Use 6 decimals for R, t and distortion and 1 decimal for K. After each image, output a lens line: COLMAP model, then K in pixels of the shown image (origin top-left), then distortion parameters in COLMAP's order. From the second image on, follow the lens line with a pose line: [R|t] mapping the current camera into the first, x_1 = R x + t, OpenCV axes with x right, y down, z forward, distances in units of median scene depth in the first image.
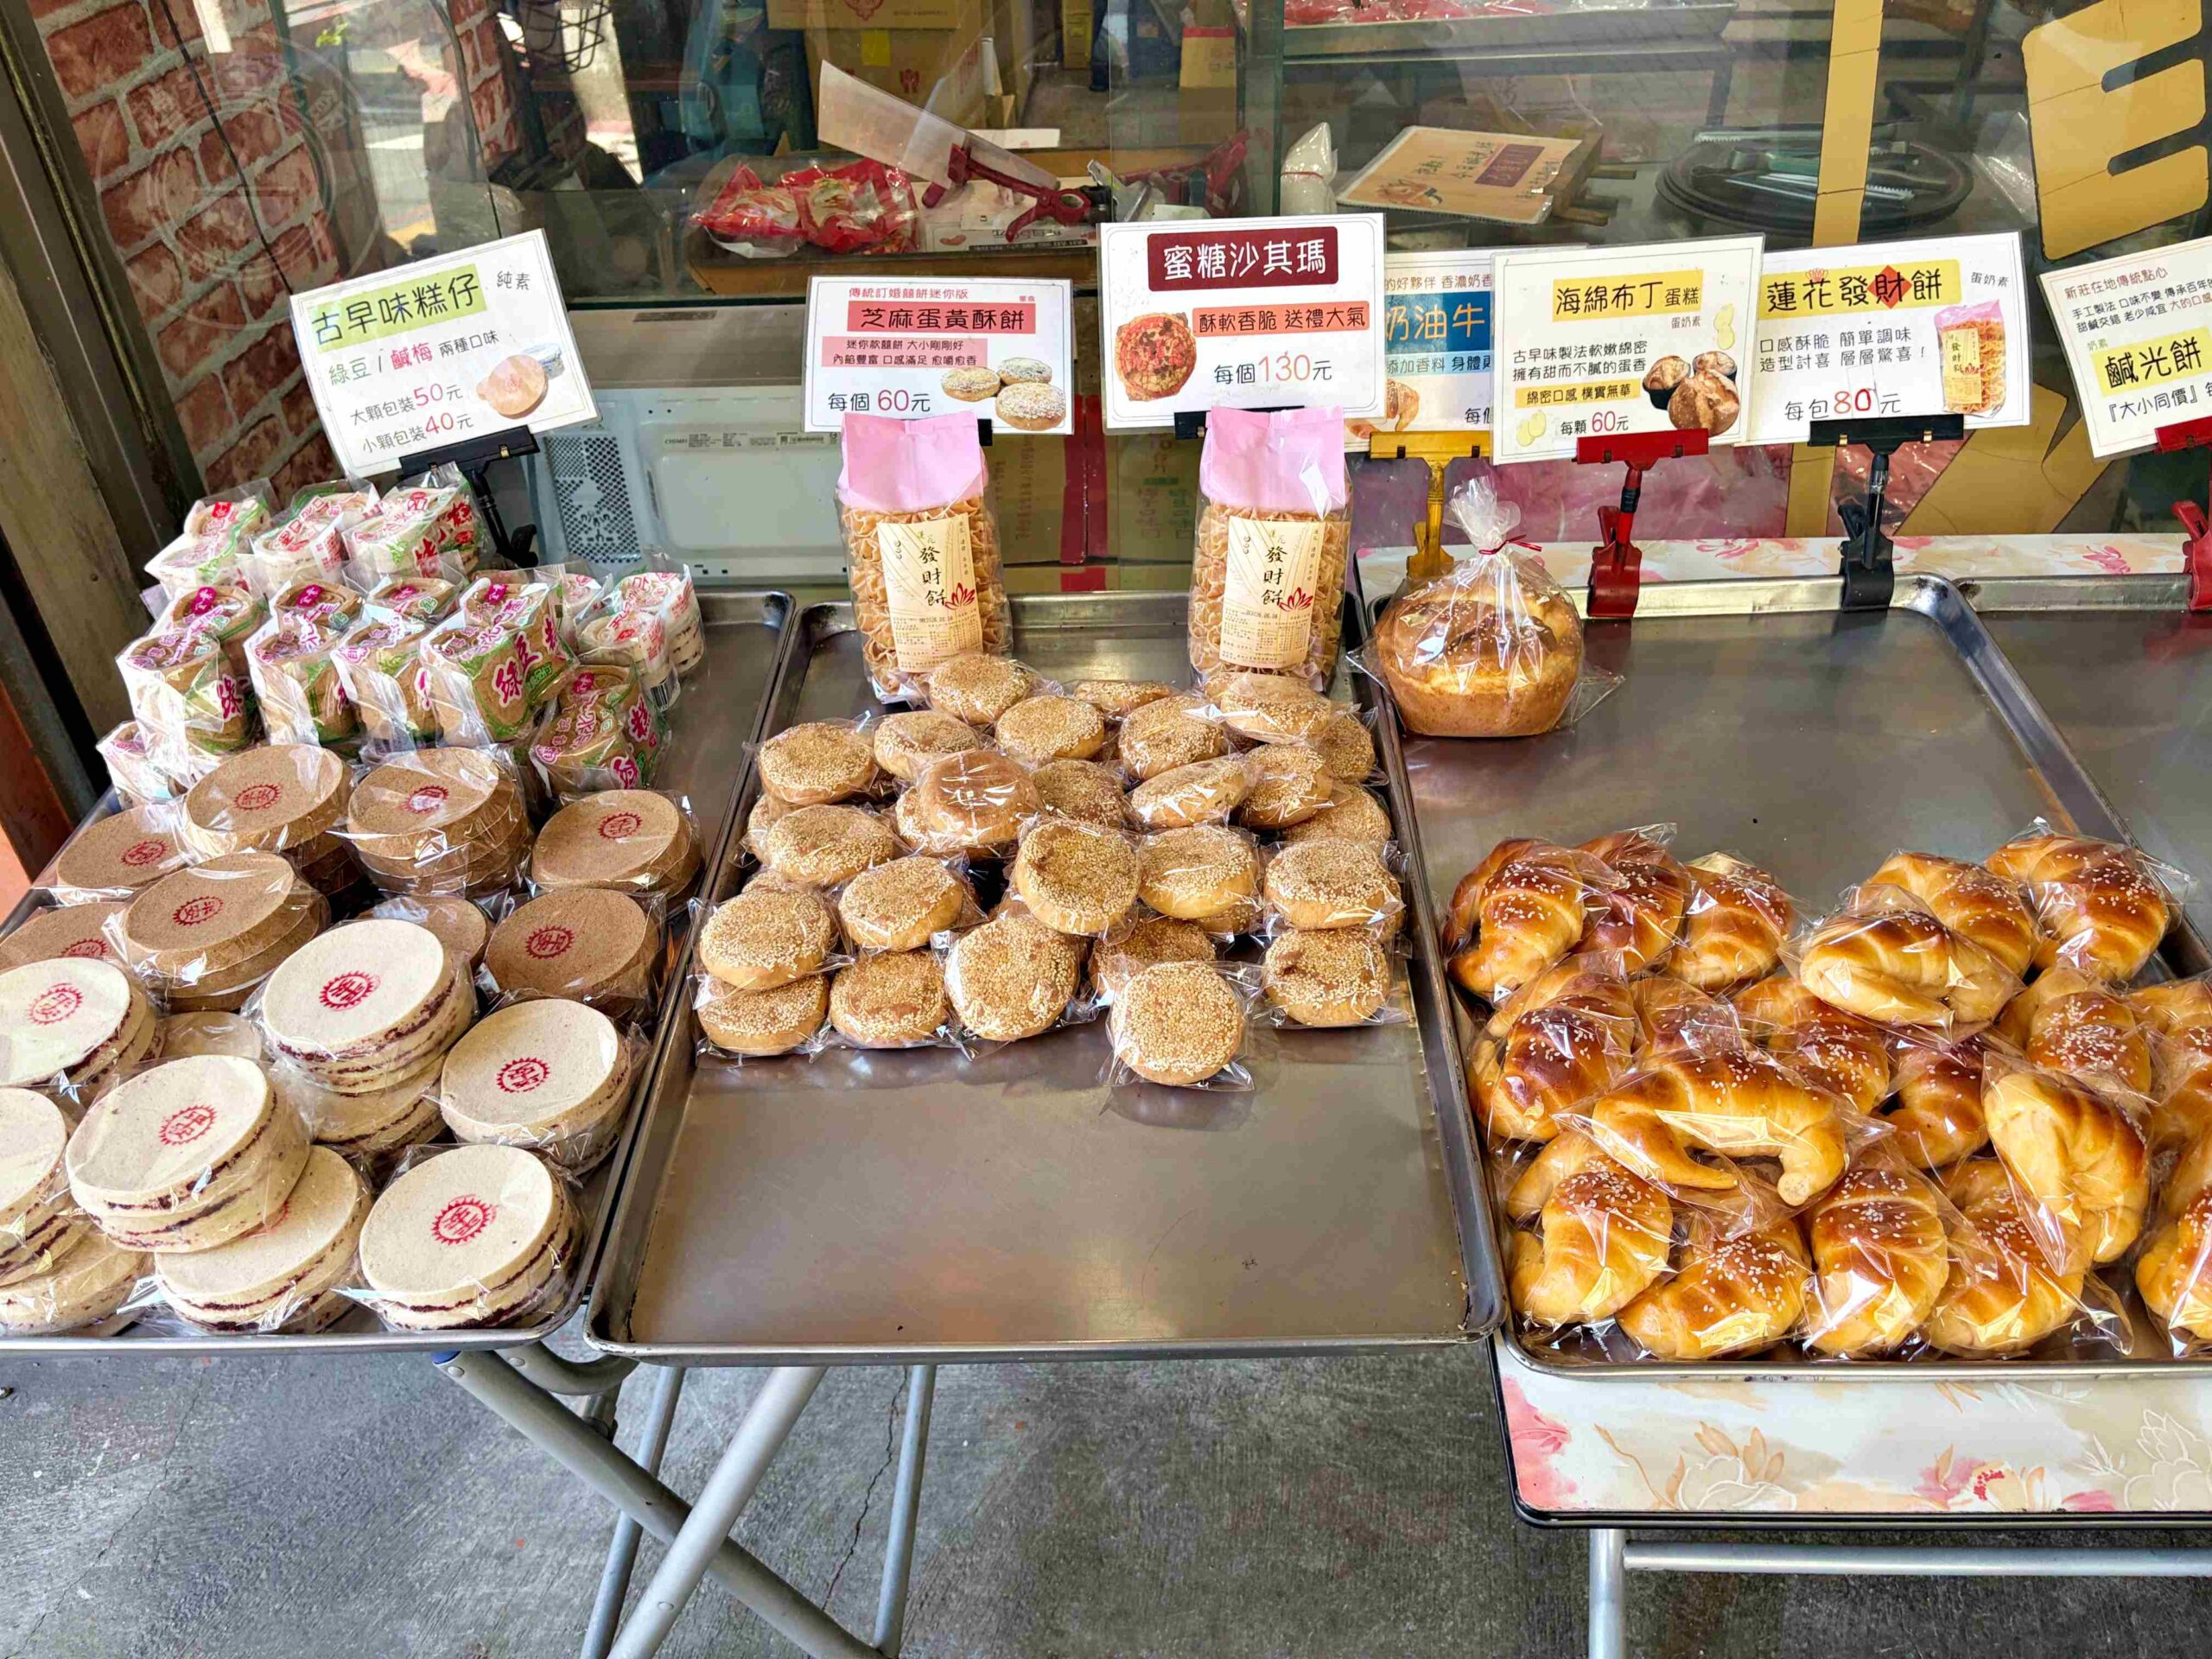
lens RADIAL K [[1662.2, 0, 1082.3], [0, 1662.2, 836.5], [0, 0, 1]] dist [0.038050, -0.044532]
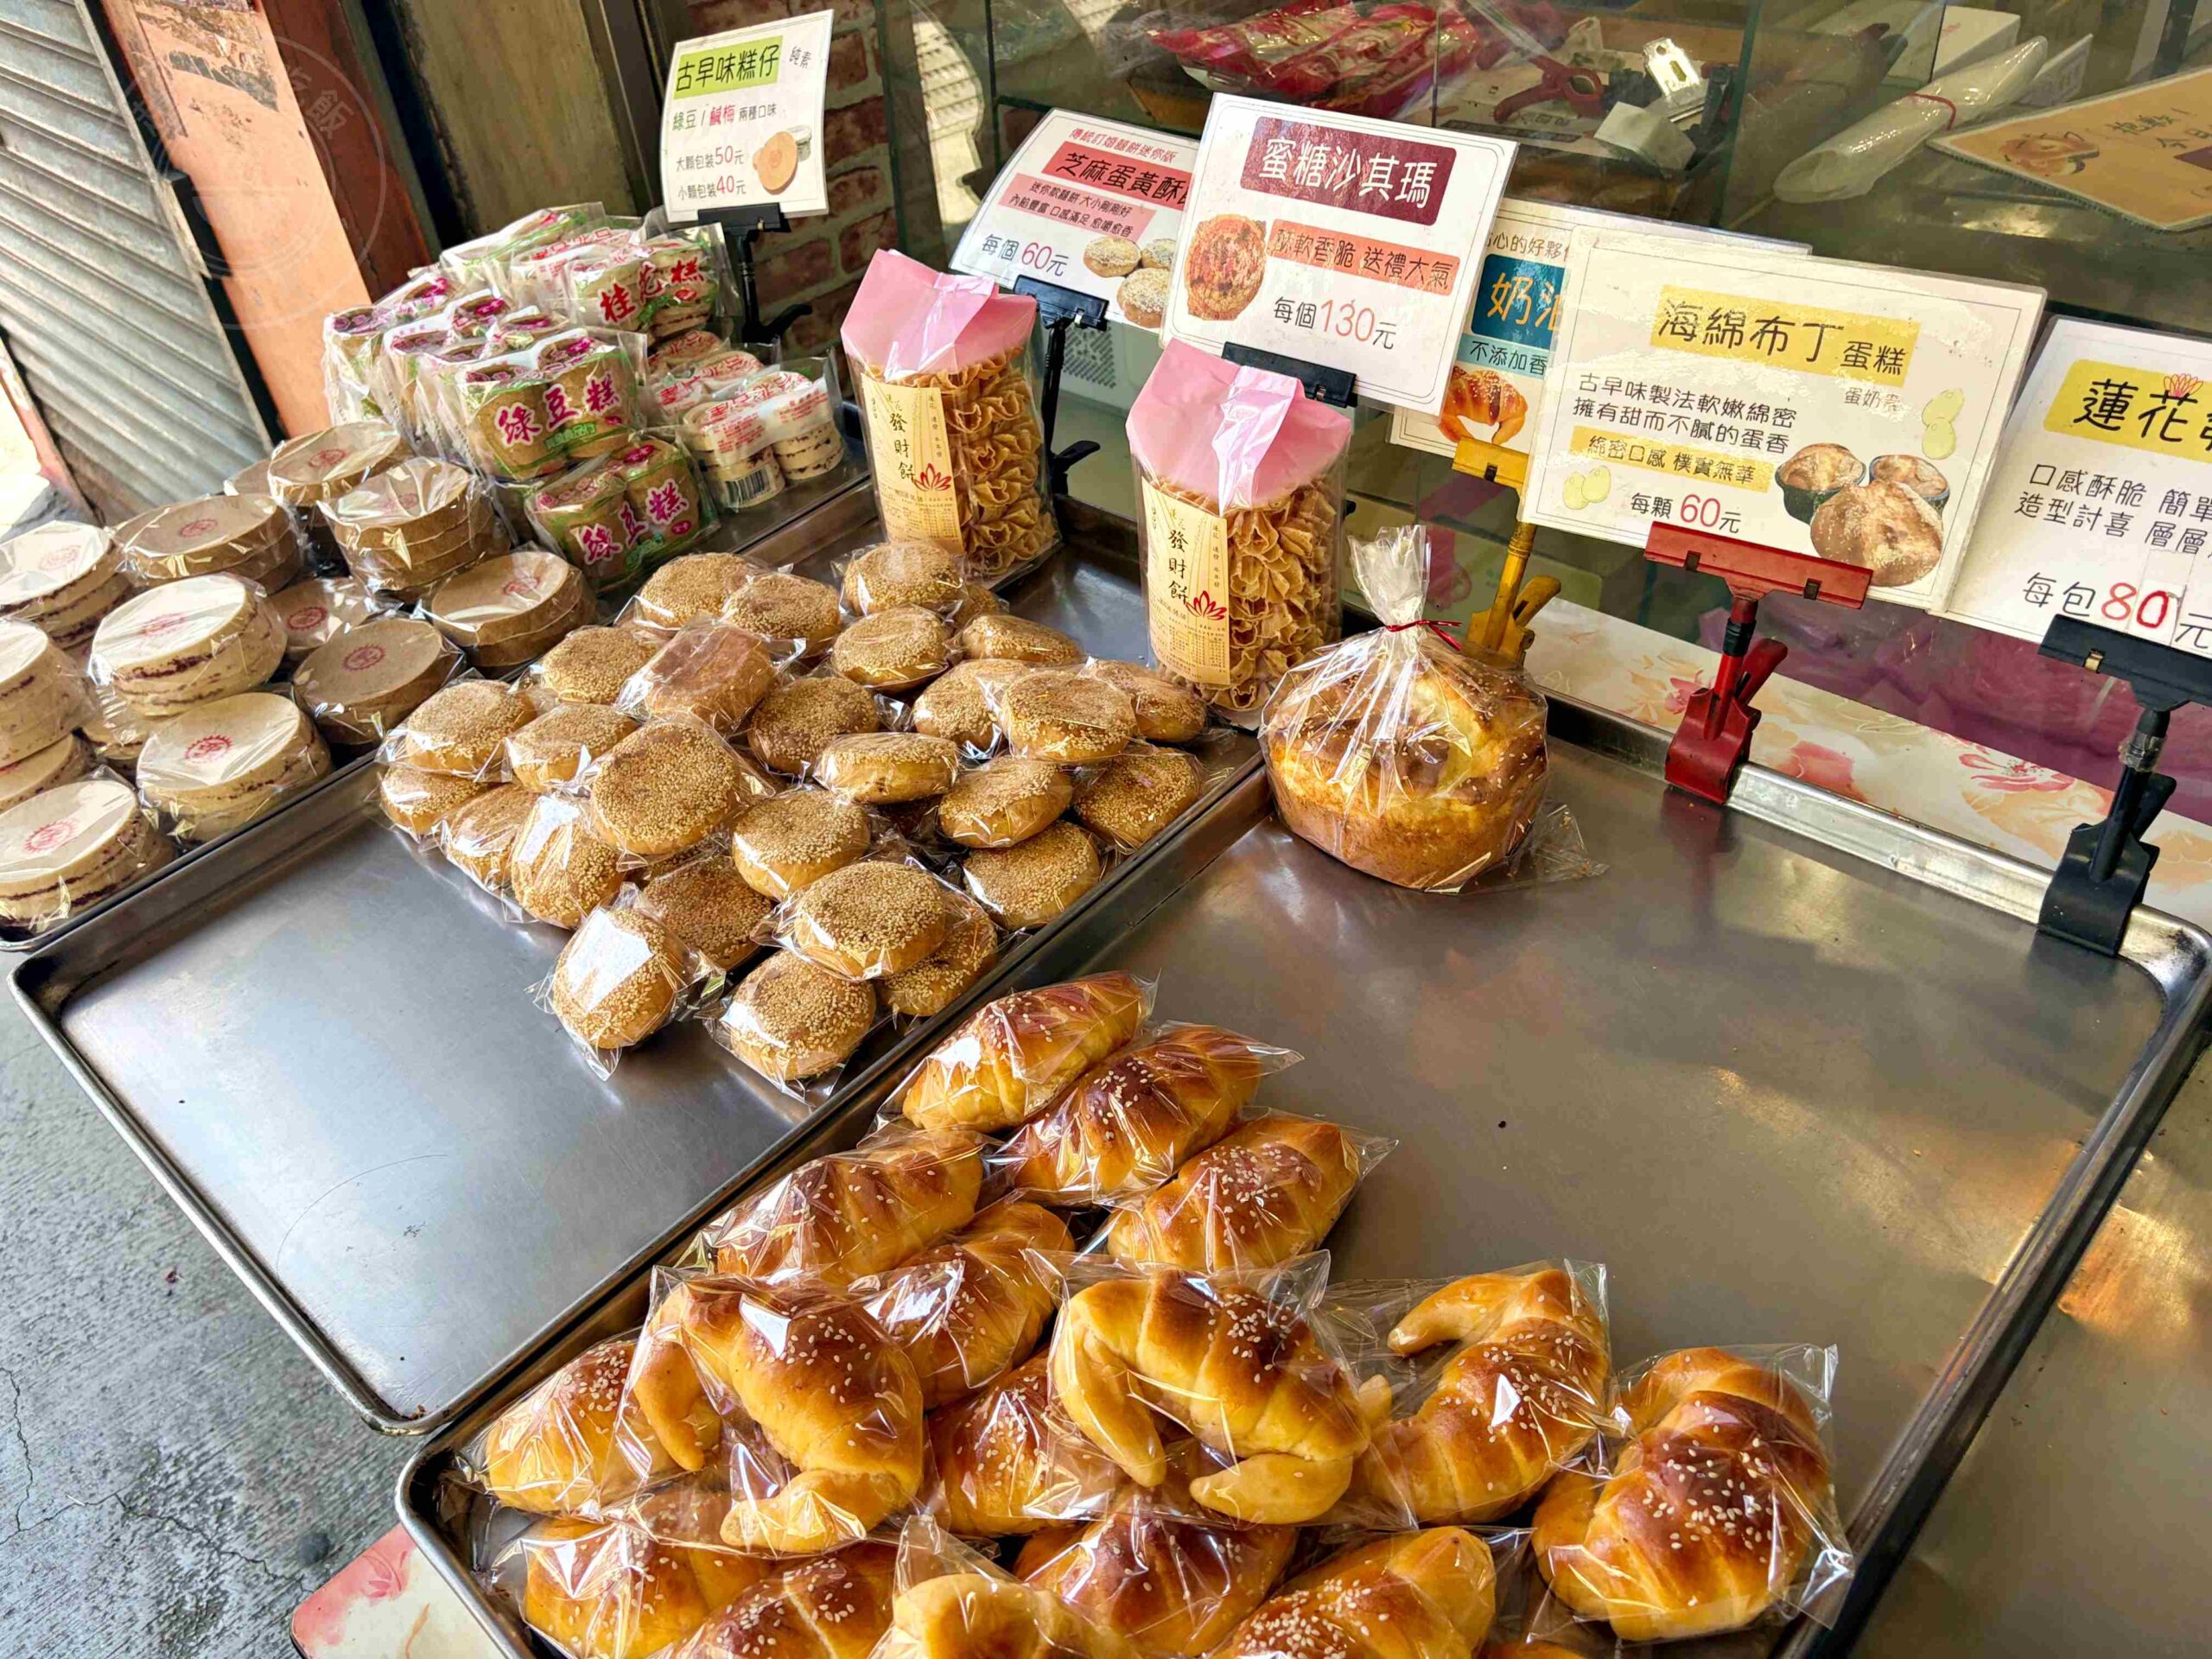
lens RADIAL K [[1662.2, 0, 1157.3], [0, 1662.2, 815.9], [0, 0, 1]] dist [0.038050, -0.044532]
pose [[0.749095, 0.394631, -0.532094, 0.547392], [-0.353752, 0.917389, 0.182366, -0.177999], [0.560104, 0.051620, 0.826812, 0.321696]]
